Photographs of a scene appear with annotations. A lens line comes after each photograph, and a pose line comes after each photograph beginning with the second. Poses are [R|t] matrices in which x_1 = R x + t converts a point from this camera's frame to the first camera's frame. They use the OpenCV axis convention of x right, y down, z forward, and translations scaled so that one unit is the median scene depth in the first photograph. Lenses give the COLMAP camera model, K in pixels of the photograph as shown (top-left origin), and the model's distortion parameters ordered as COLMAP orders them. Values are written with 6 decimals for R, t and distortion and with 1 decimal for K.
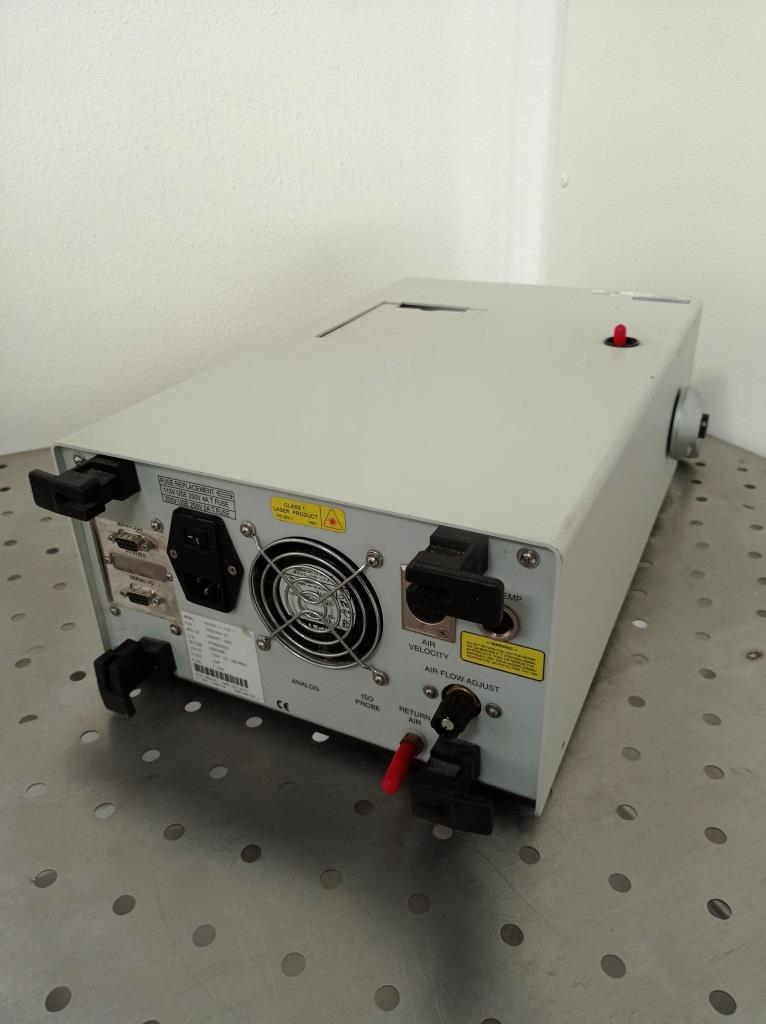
lens RADIAL K [[784.4, 0, 392.9], [0, 784.4, 513.0], [0, 0, 1]] dist [-0.008178, -0.023969]
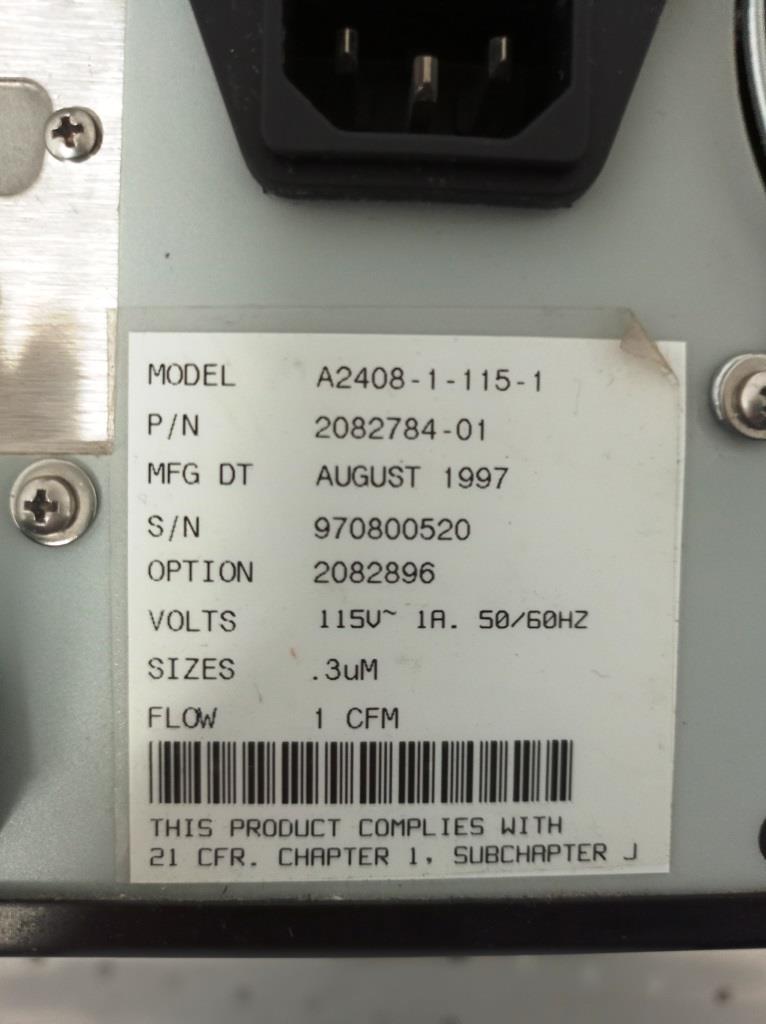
lens RADIAL K [[784.4, 0, 384.3], [0, 784.4, 509.6], [0, 0, 1]] dist [-0.008178, -0.023969]
pose [[0.873285, 0.019890, 0.486803, -0.333559], [0.189454, 0.906668, -0.376910, 0.248578], [-0.448865, 0.421377, 0.788011, 0.962374]]
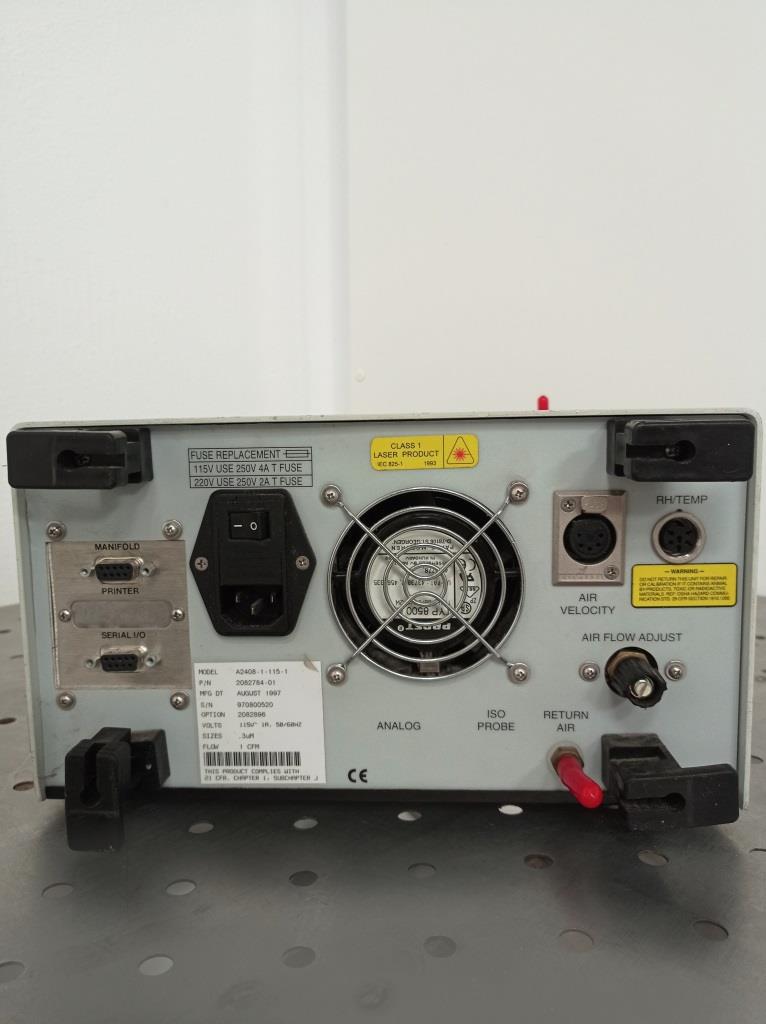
lens RADIAL K [[784.4, 0, 380.0], [0, 784.4, 518.4], [0, 0, 1]] dist [-0.008178, -0.023969]
pose [[0.920380, -0.034886, 0.389466, -0.427486], [0.179673, 0.922371, -0.341980, 0.303533], [-0.347302, 0.384728, 0.855199, 0.326072]]
